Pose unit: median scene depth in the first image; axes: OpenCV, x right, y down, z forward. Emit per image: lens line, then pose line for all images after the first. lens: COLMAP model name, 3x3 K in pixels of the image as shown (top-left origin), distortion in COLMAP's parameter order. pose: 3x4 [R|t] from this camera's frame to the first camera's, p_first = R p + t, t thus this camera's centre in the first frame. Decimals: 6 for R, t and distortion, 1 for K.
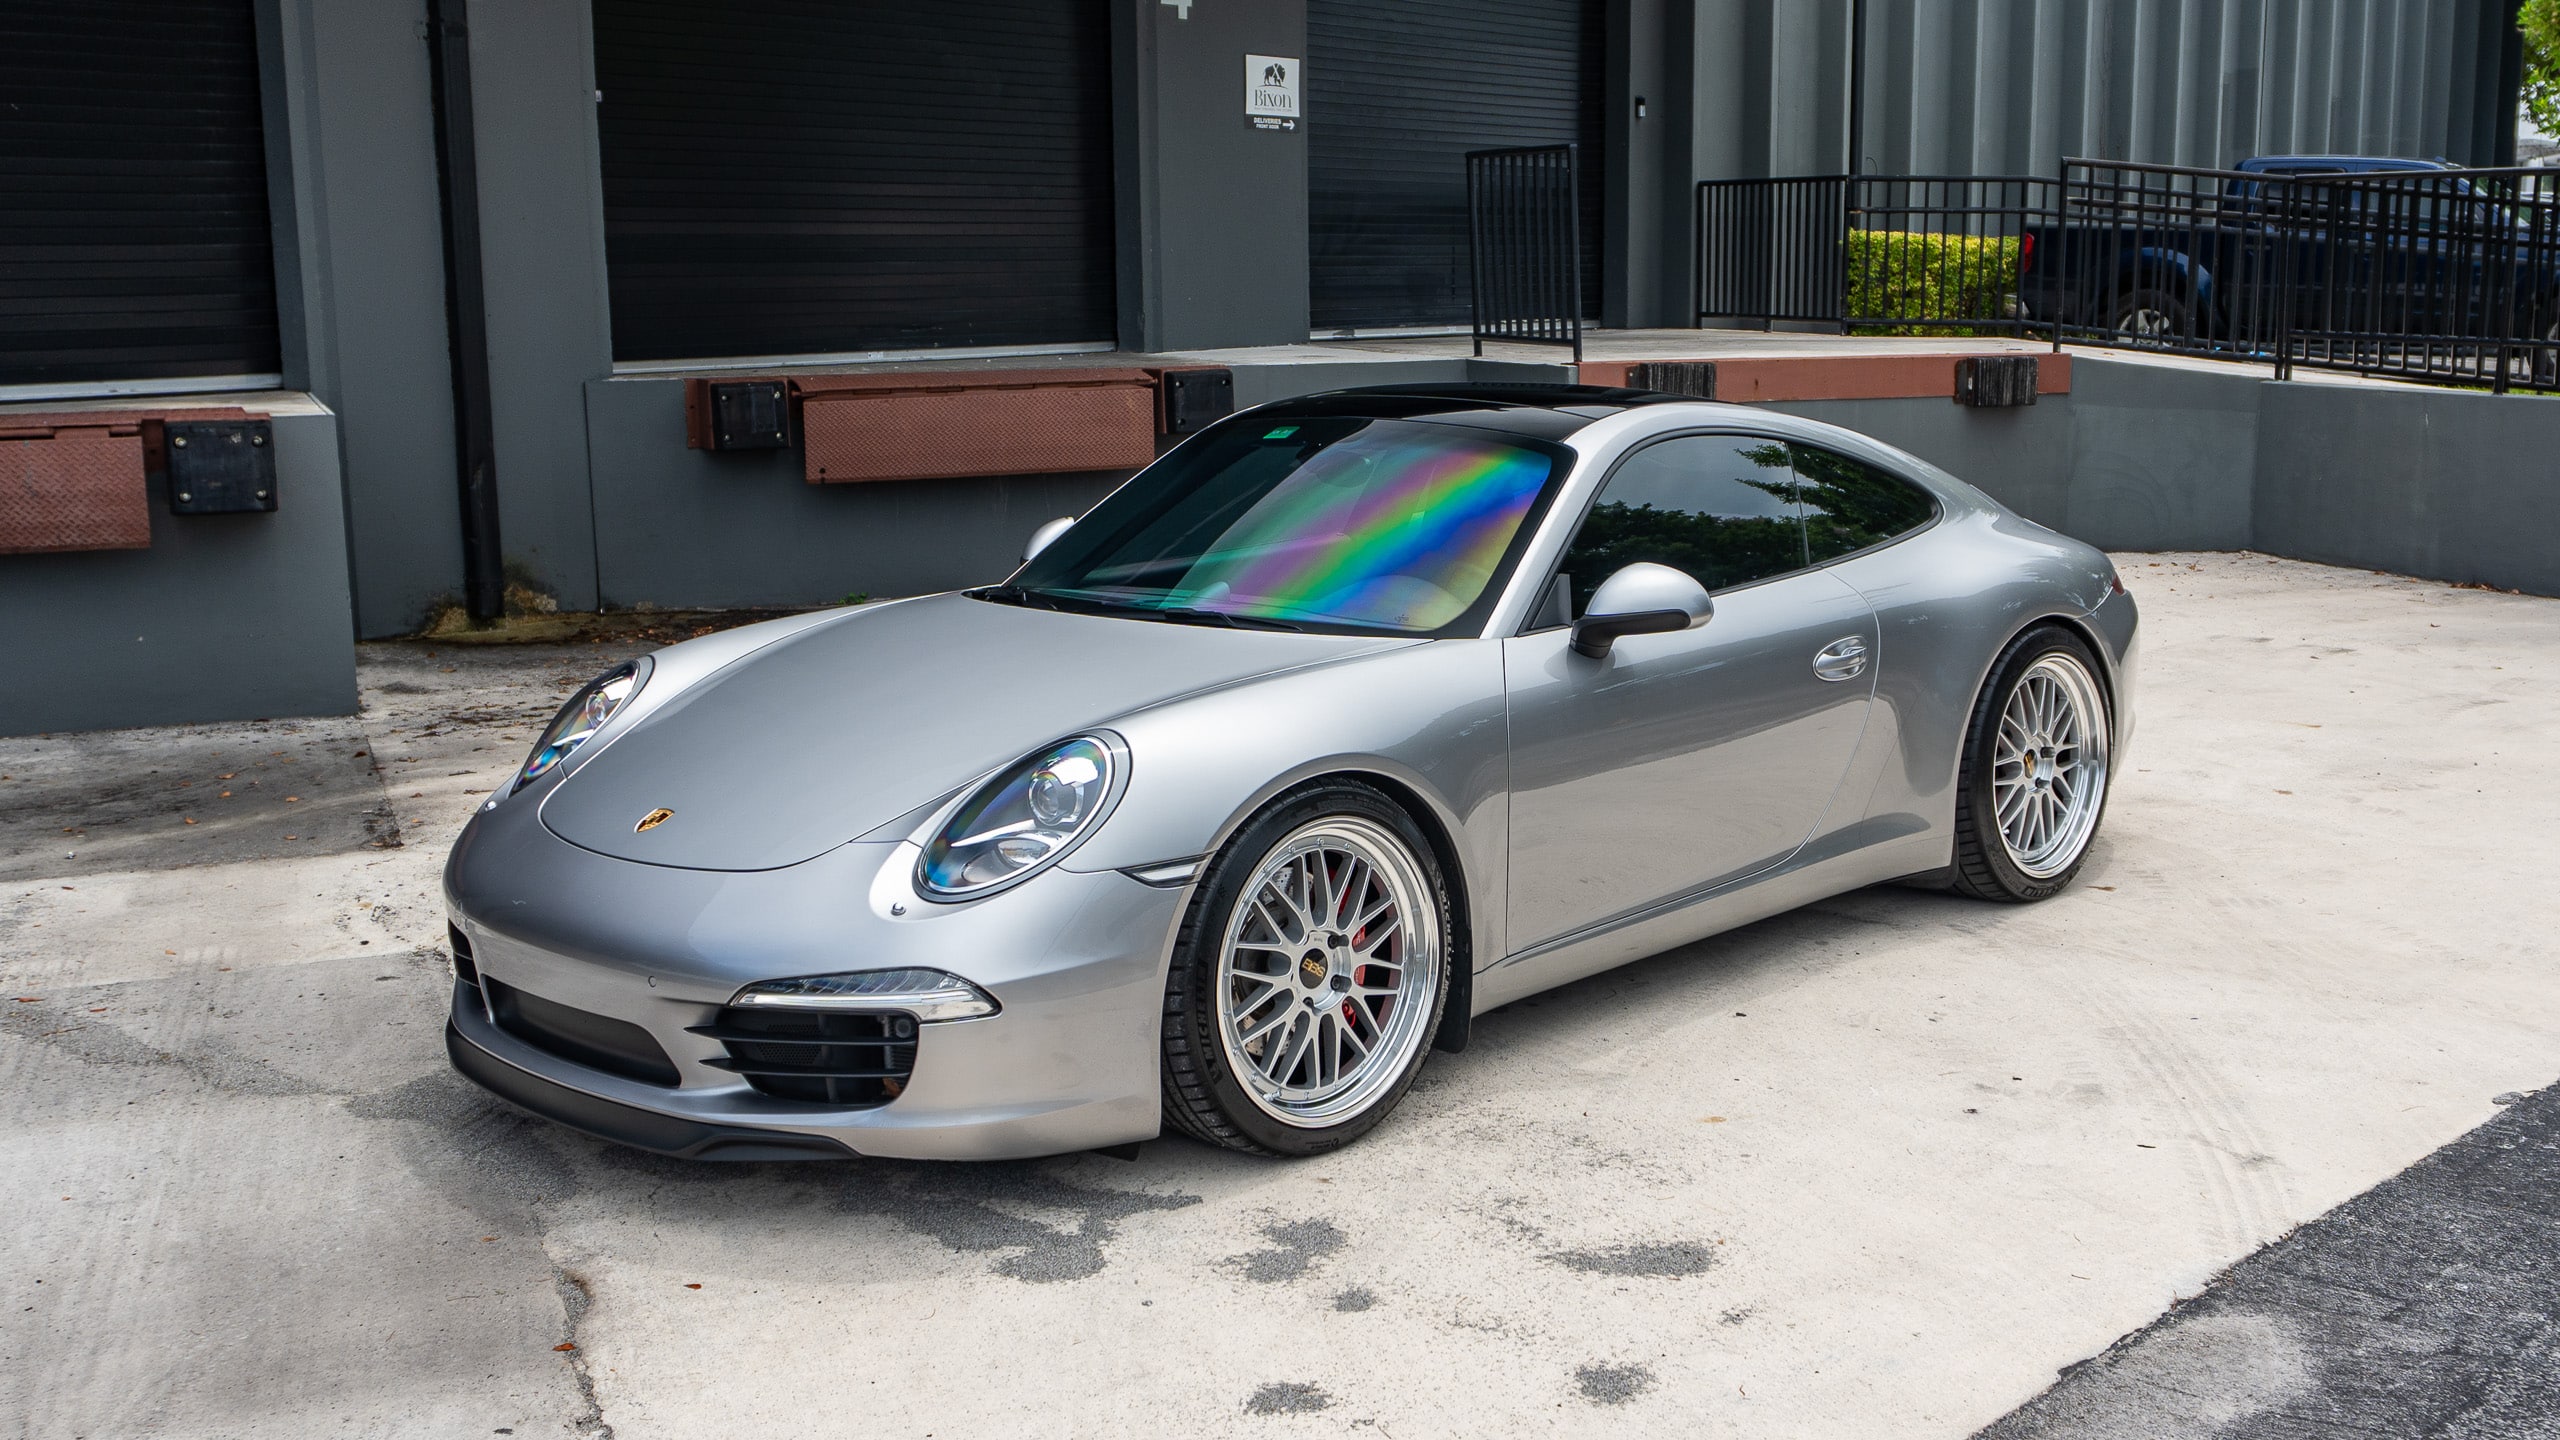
lens RADIAL K [[2612.9, 0, 1400.1], [0, 2612.9, 818.3], [0, 0, 1]] dist [-0.035529, 0.017448]
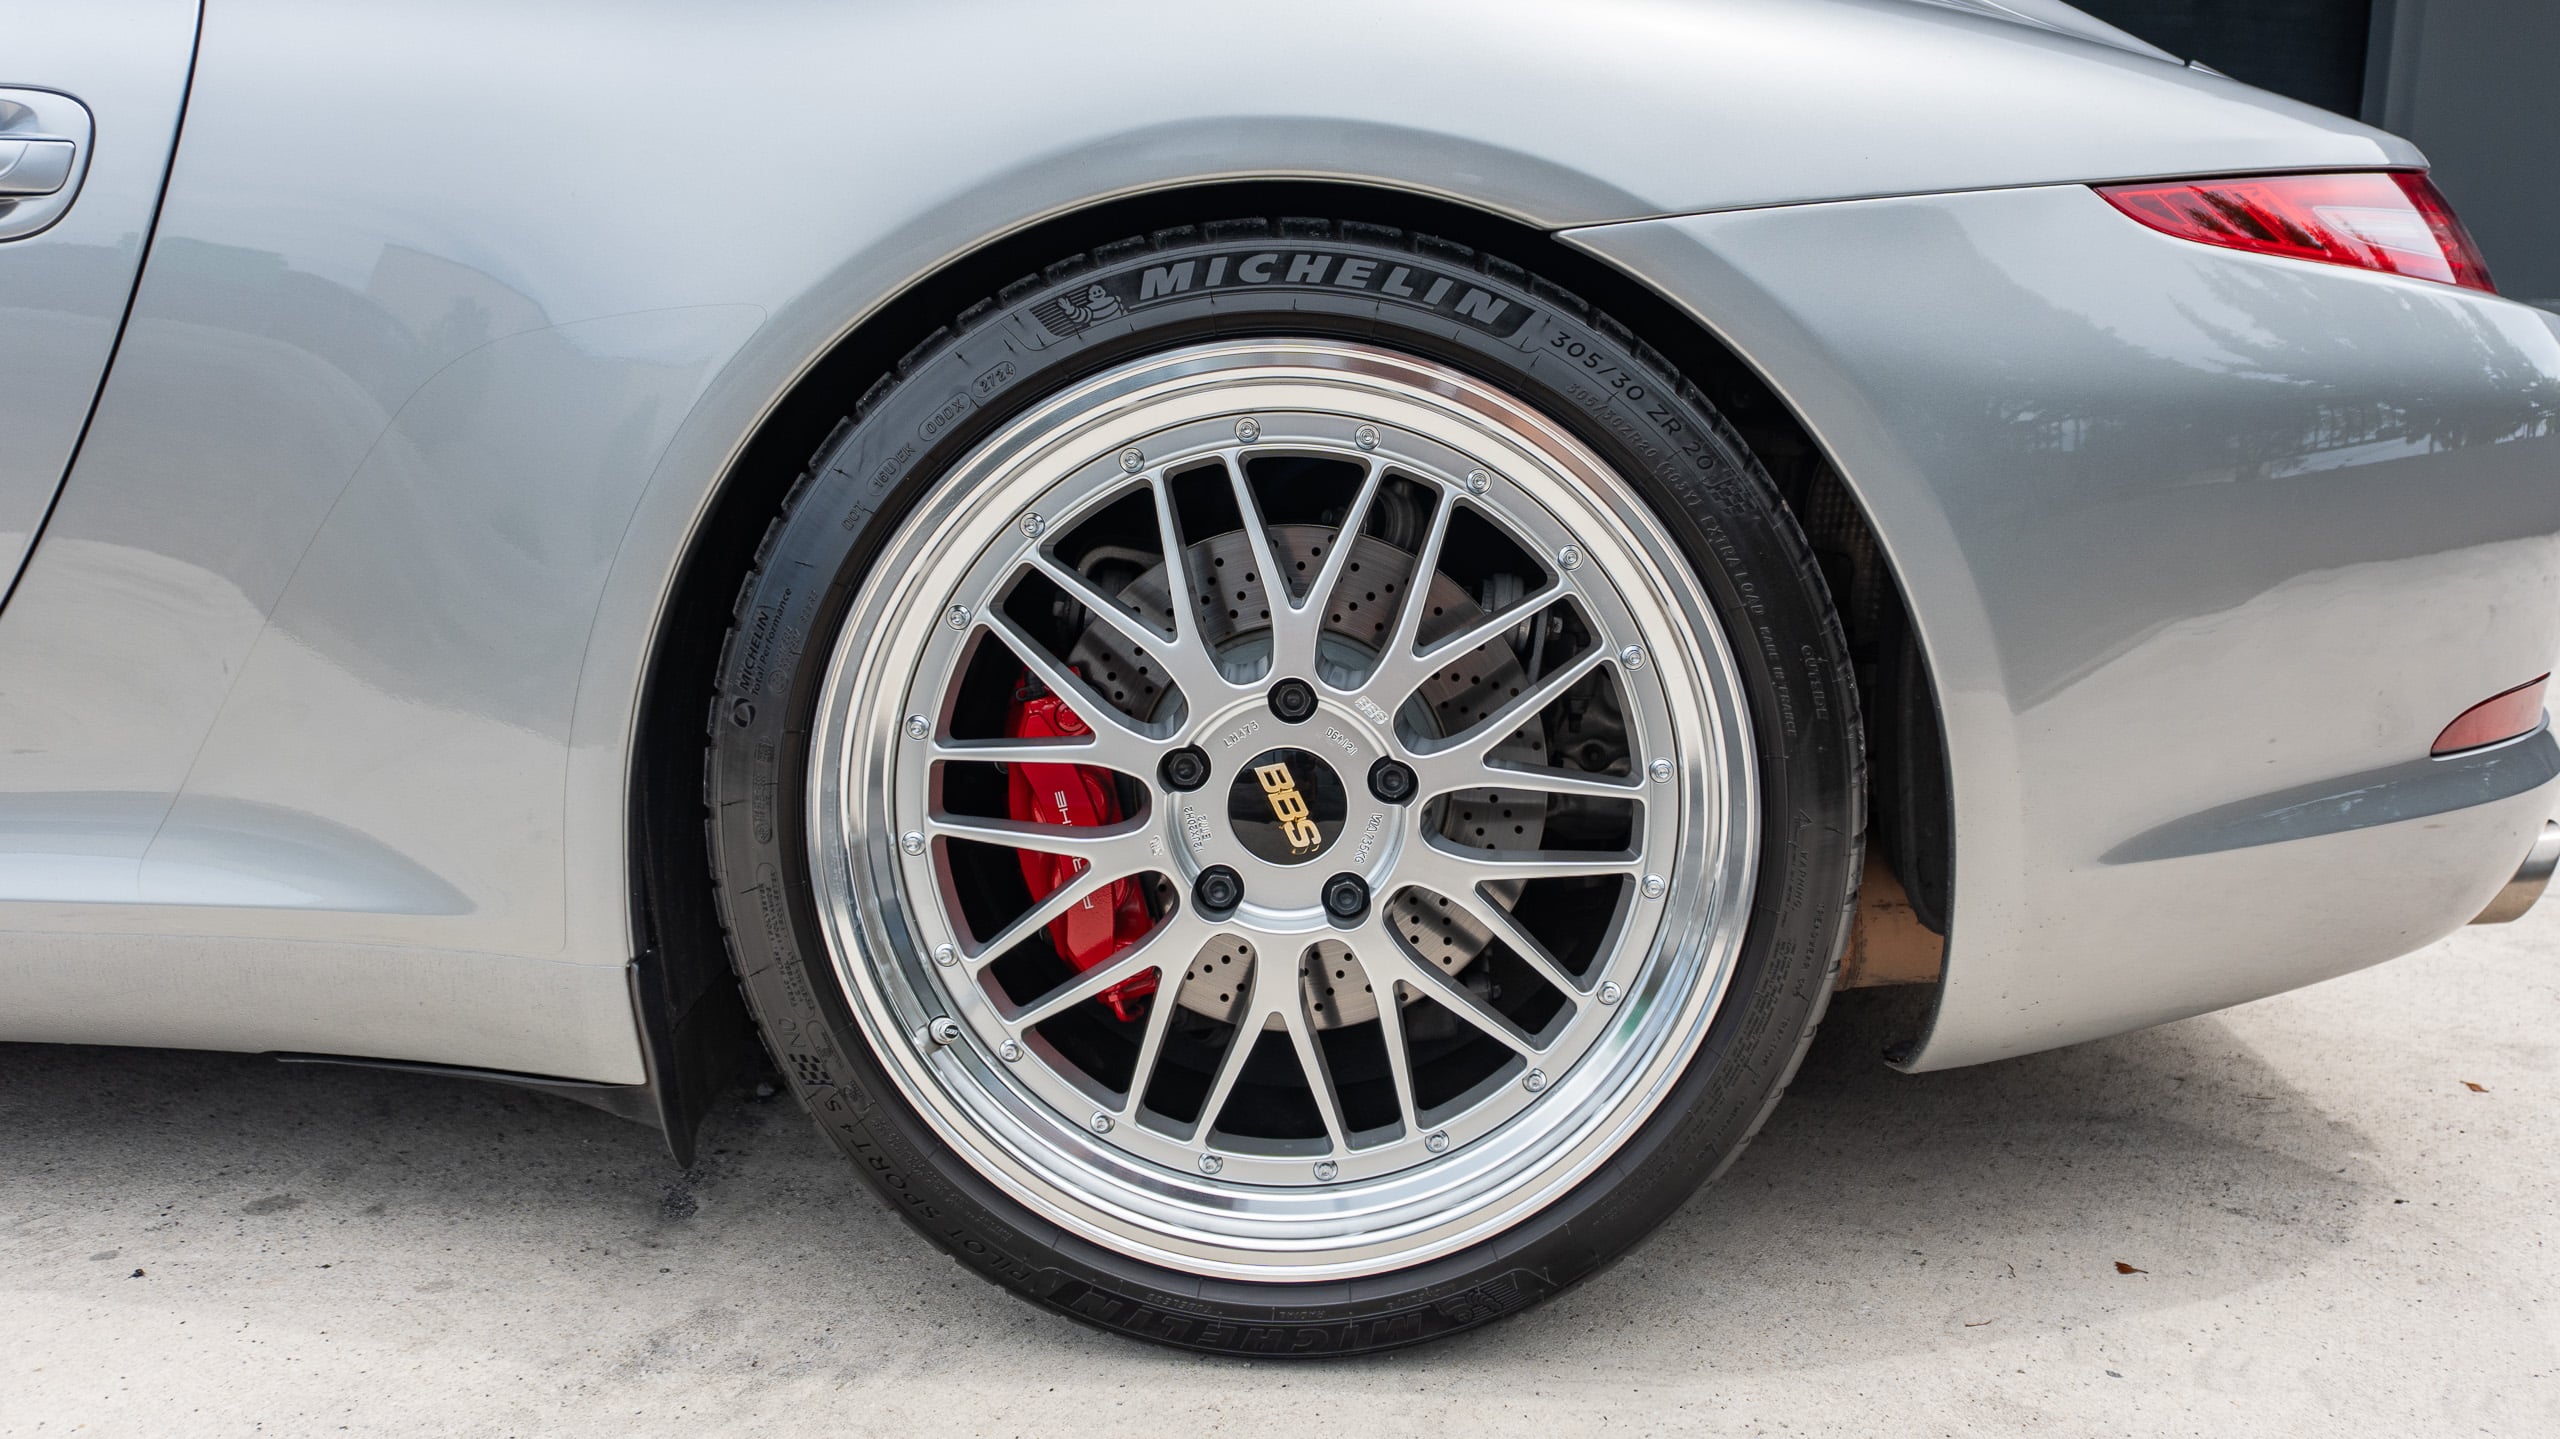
lens RADIAL K [[2120.4, 0, 1399.3], [0, 2120.4, 728.7], [0, 0, 1]] dist [-0.024783, -0.004307]
pose [[0.689742, 0.153359, -0.707628, 0.199720], [-0.192458, 0.980986, 0.025009, -0.018139], [0.698009, 0.118939, 0.706142, 0.445432]]
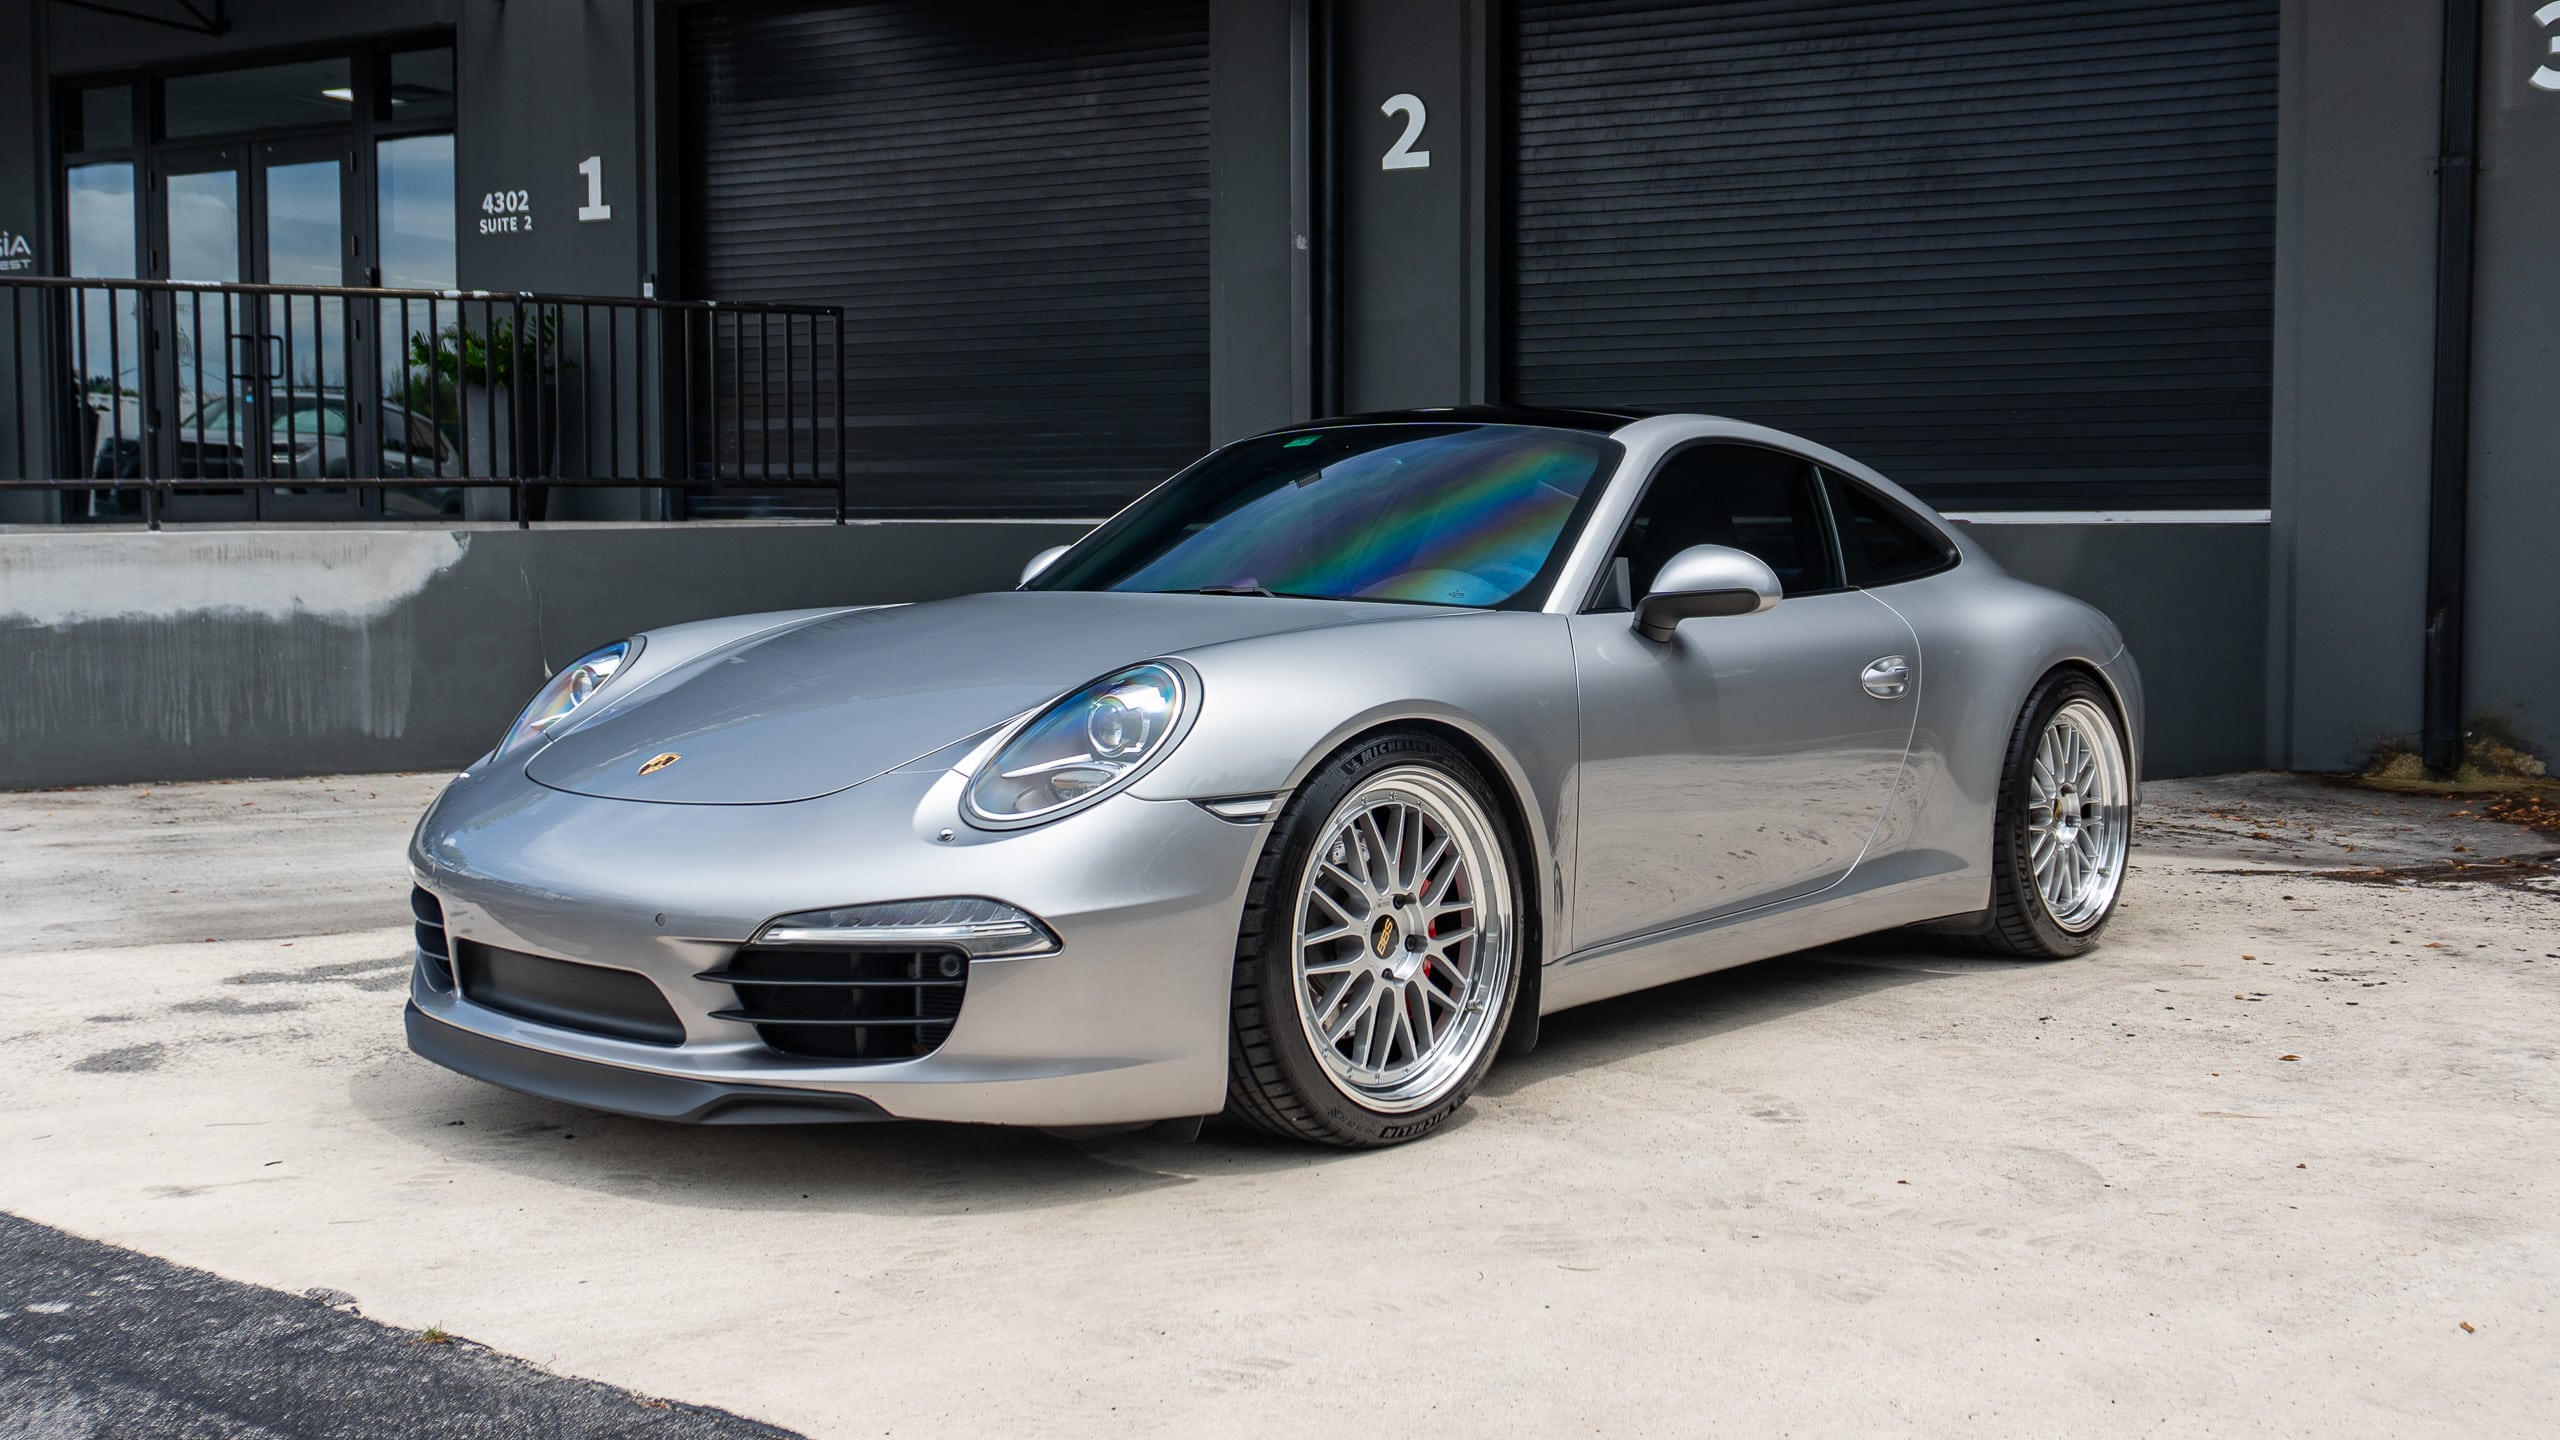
lens RADIAL K [[2467.4, 0, 1387.3], [0, 2467.4, 705.9], [0, 0, 1]] dist [-0.017976, -0.021899]
pose [[0.187999, 0.065551, -0.979979, 0.427093], [-0.203651, 0.978688, 0.026396, -0.043558], [0.960824, 0.194611, 0.197342, 0.432918]]
